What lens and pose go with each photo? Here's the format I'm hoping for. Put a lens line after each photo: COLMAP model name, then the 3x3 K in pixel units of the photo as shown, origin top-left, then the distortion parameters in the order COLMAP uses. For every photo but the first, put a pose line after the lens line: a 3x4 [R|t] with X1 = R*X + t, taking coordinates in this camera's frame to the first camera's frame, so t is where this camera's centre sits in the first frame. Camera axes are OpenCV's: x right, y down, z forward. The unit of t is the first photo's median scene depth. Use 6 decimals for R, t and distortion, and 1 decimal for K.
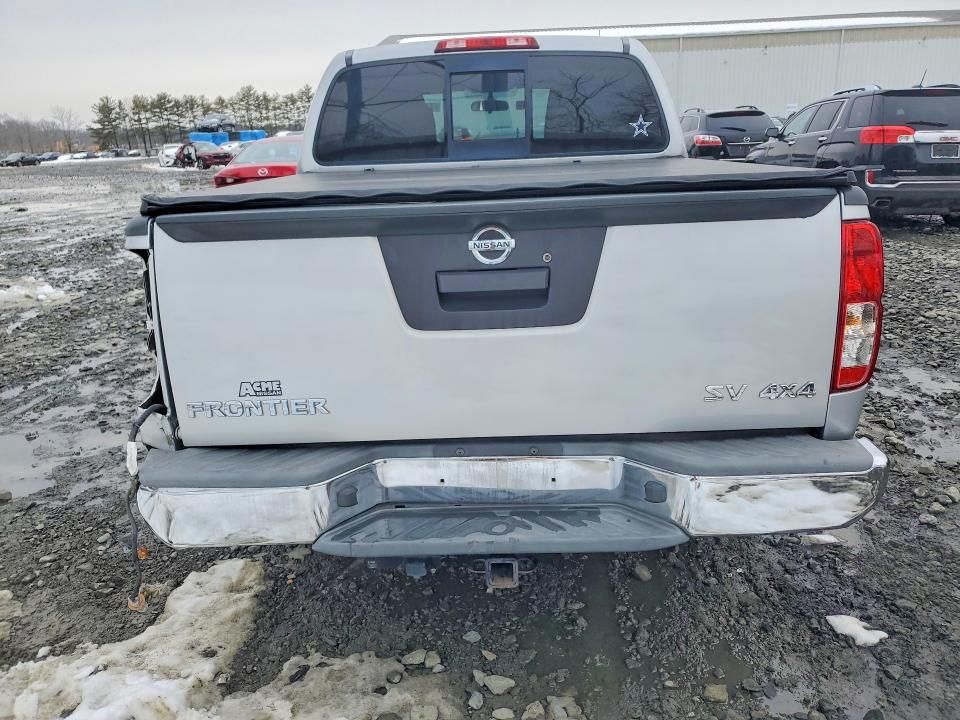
lens RADIAL K [[780.7, 0, 480.0], [0, 780.7, 360.0], [0, 0, 1]] dist [0.014052, 0.002918]
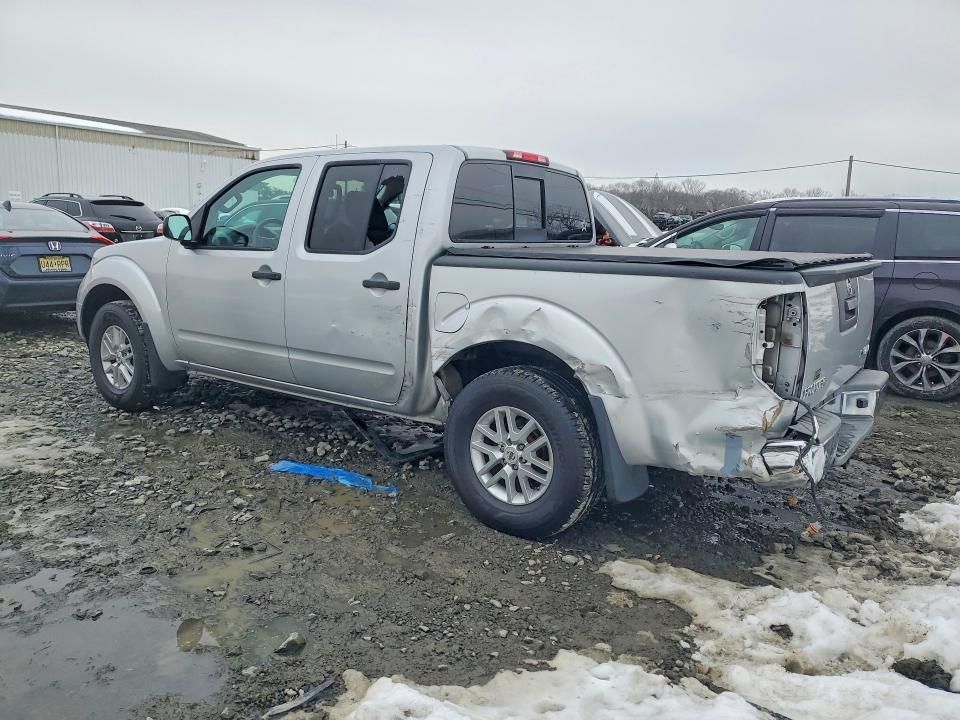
lens RADIAL K [[780.7, 0, 480.0], [0, 780.7, 360.0], [0, 0, 1]] dist [0.014052, 0.002918]
pose [[0.528059, -0.088667, 0.844566, -0.899708], [0.184273, 0.982801, -0.012035, -0.046898], [-0.828973, 0.161986, 0.535316, 0.305463]]
